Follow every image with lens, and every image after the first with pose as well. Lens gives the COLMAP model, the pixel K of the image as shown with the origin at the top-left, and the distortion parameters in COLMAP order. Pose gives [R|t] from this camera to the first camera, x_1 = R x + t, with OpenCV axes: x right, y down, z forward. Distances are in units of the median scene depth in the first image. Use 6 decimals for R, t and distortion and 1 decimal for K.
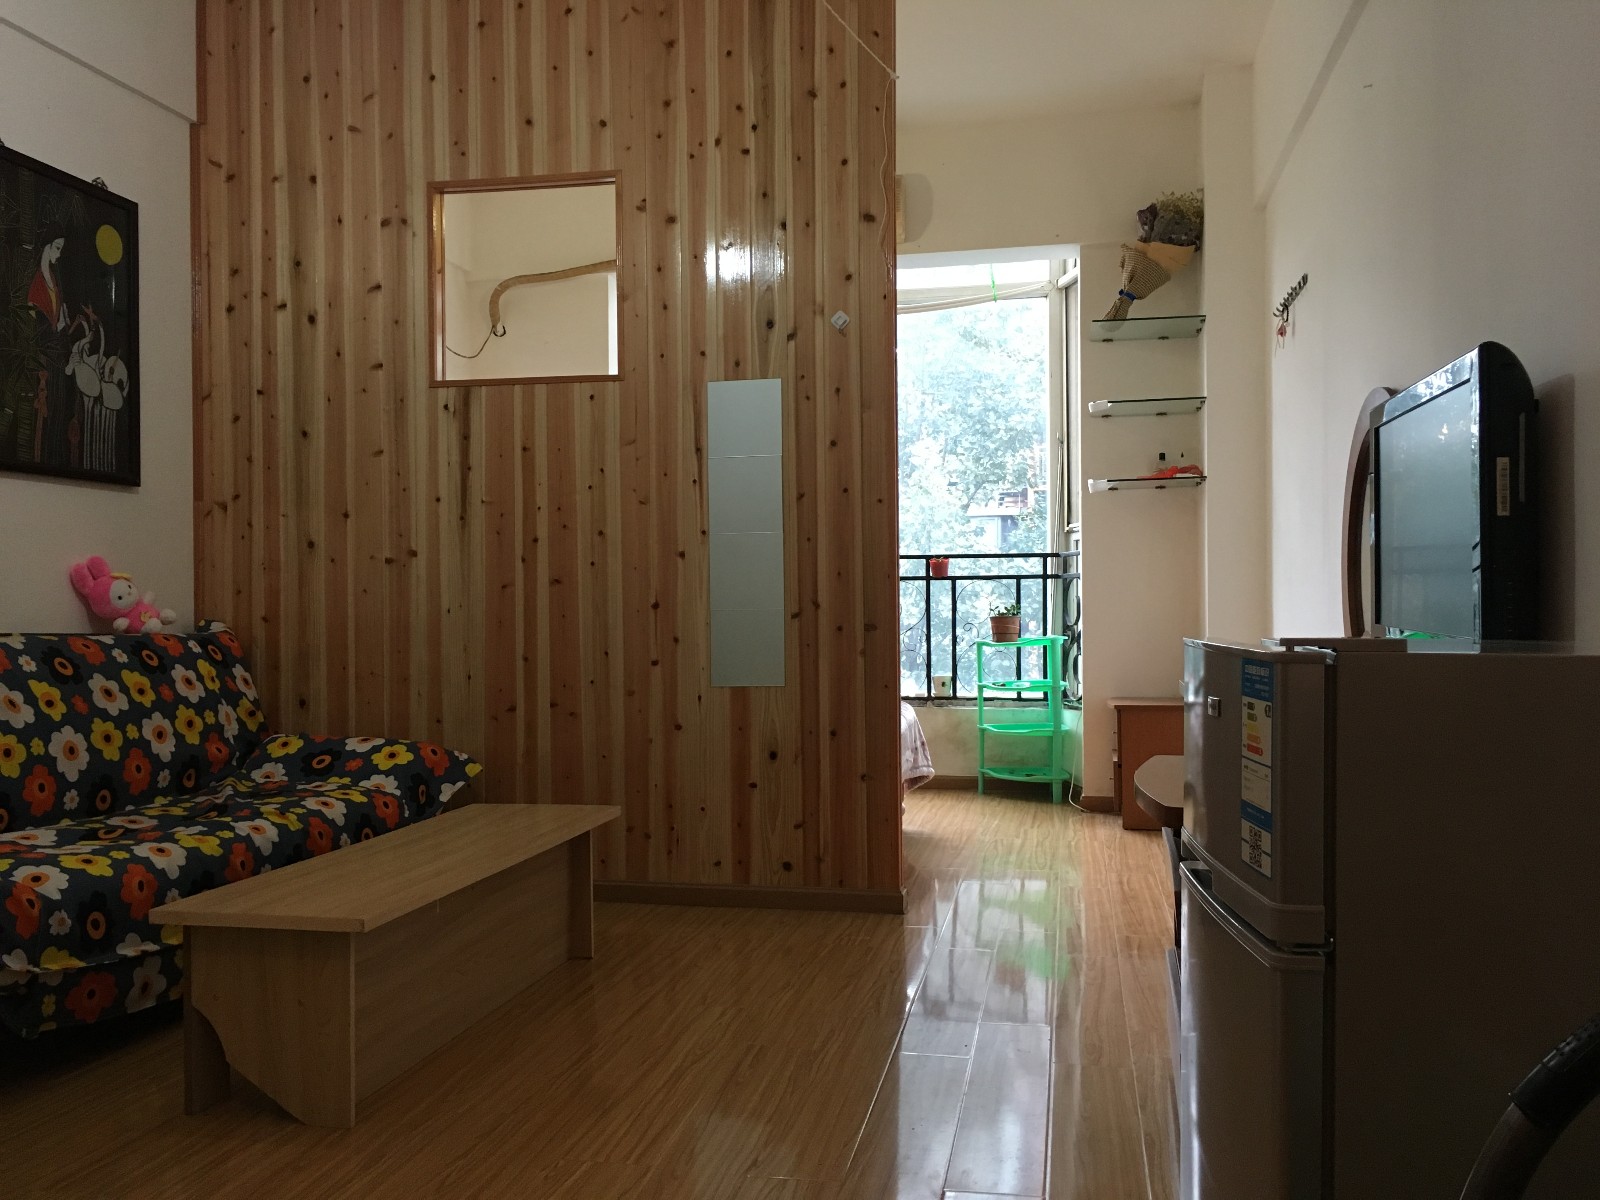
lens RADIAL K [[1346.4, 0, 801.6], [0, 1346.4, 603.3], [0, 0, 1]] dist [0.040369, -0.001553]
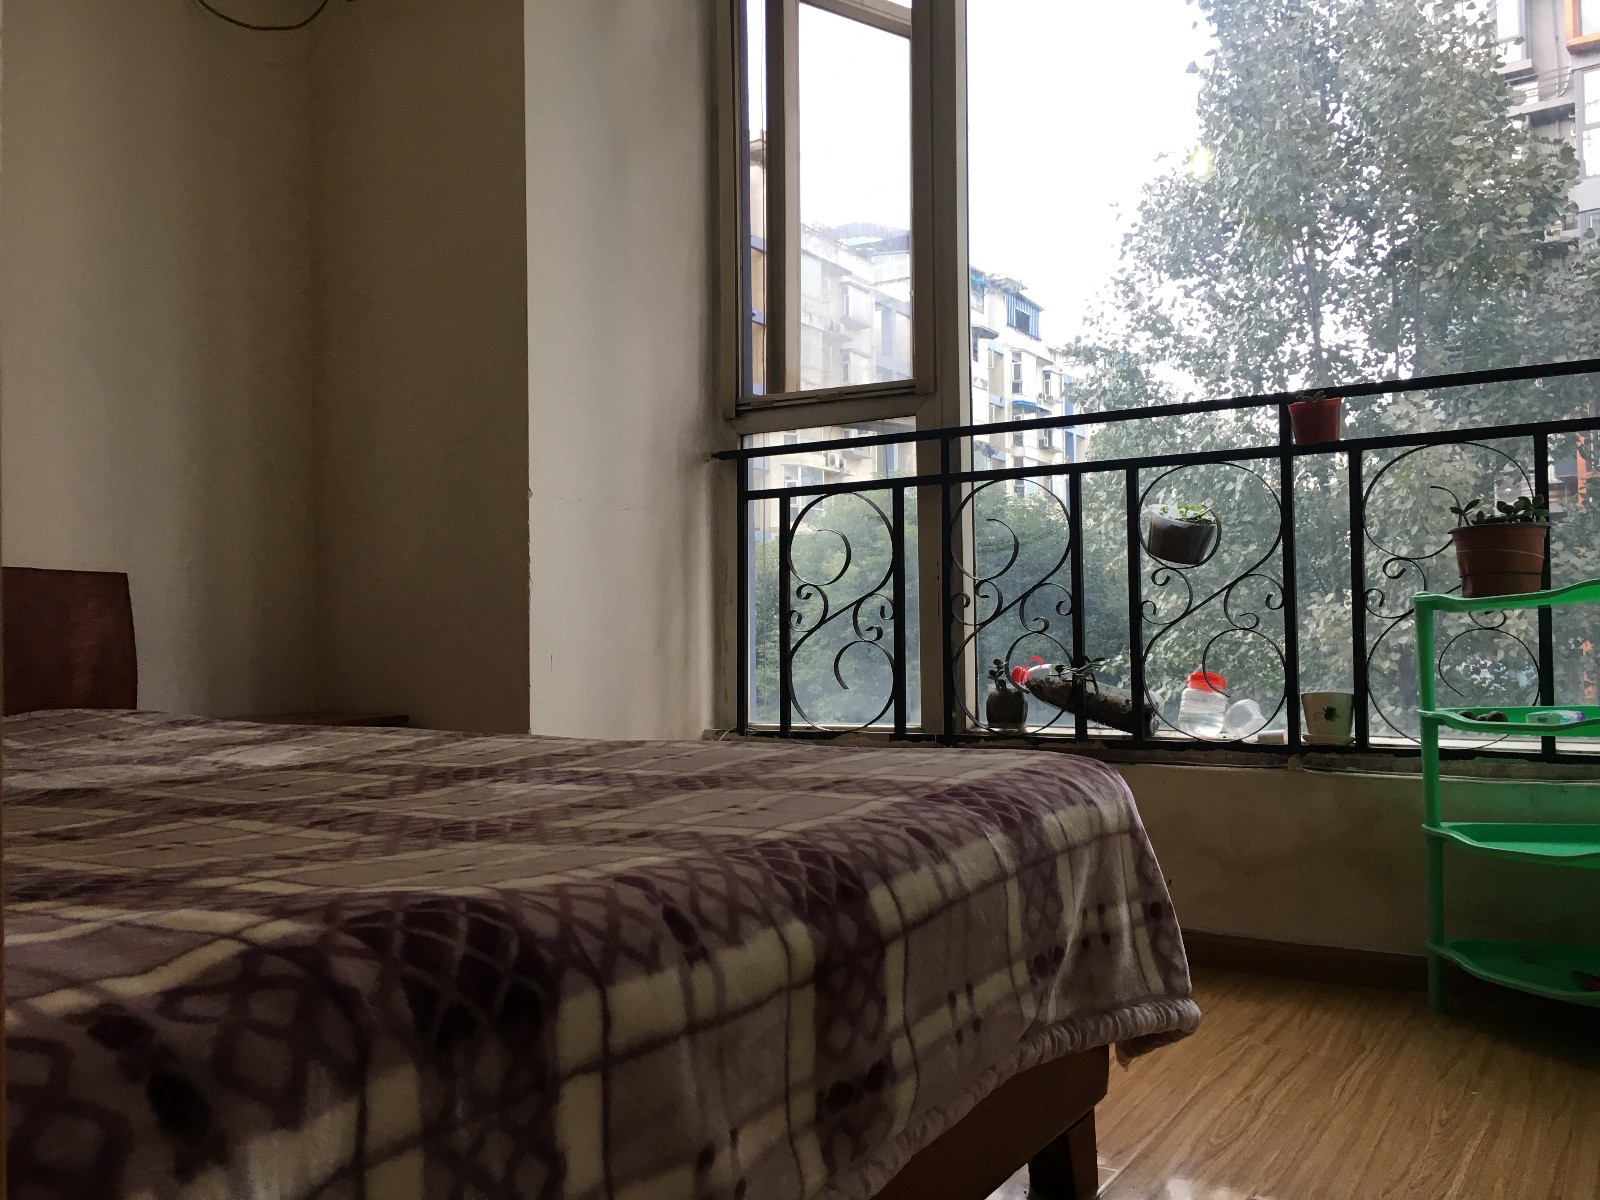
lens RADIAL K [[1346.4, 0, 797.5], [0, 1346.4, 597.6], [0, 0, 1]] dist [0.040369, -0.001553]
pose [[0.937511, -0.013647, -0.347687, 0.097440], [0.002304, 0.999452, -0.033018, 0.038871], [0.347947, 0.030154, 0.937029, 0.570738]]
